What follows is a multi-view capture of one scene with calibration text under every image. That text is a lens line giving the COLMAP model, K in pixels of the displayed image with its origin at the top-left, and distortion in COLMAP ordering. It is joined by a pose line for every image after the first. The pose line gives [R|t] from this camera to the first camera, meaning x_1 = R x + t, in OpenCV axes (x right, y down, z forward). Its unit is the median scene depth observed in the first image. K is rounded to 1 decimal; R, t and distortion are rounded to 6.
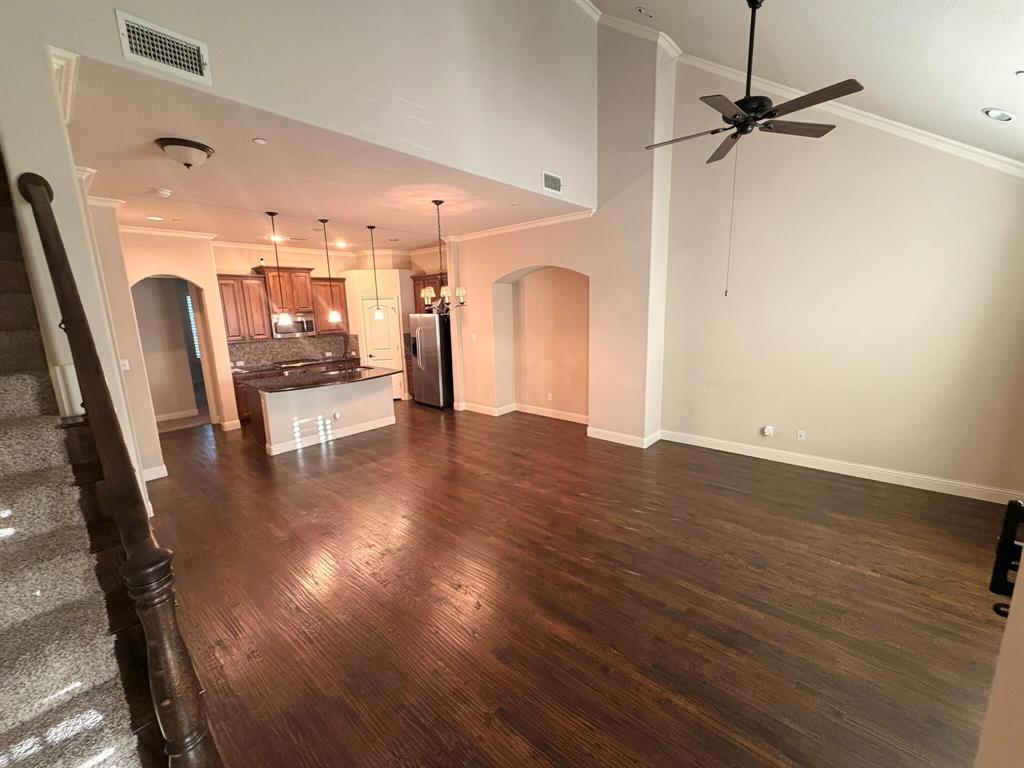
lens RADIAL K [[409.8, 0, 512.0], [0, 409.8, 384.0], [0, 0, 1]] dist [-0.000787, -0.000028]
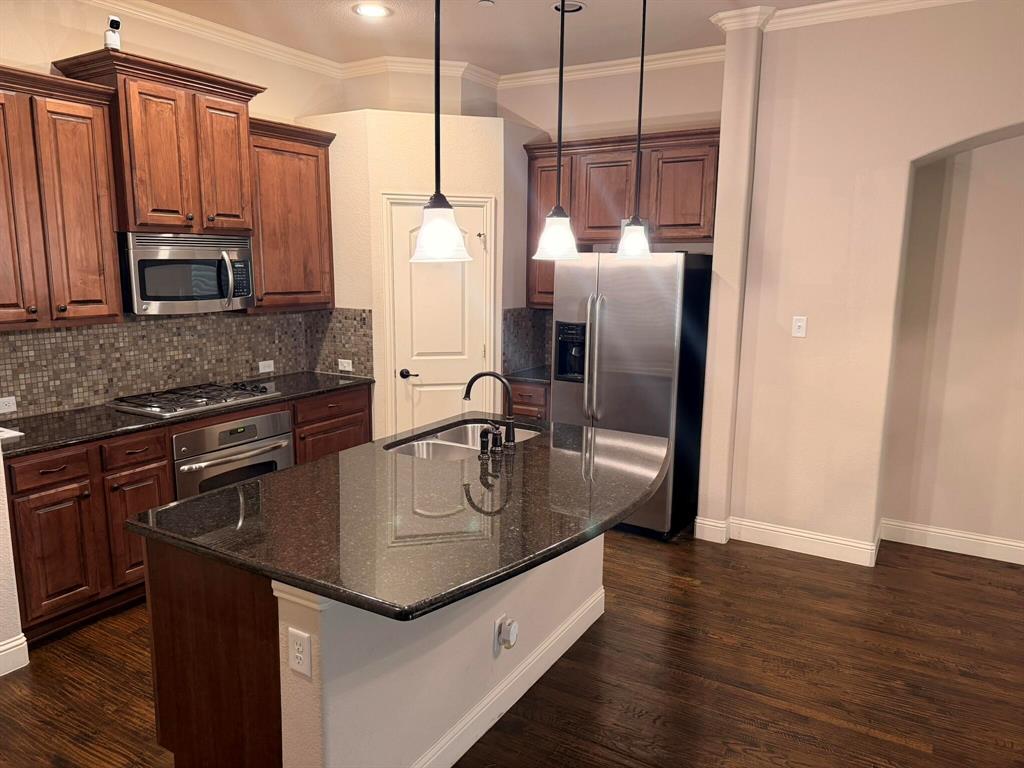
lens RADIAL K [[724.4, 0, 512.0], [0, 724.4, 384.0], [0, 0, 1]] dist [0.004353, 0.001254]
pose [[0.980499, 0.006046, 0.196430, -0.405419], [-0.002922, 0.999865, -0.016194, -0.054706], [-0.196501, 0.015304, 0.980384, 0.437820]]
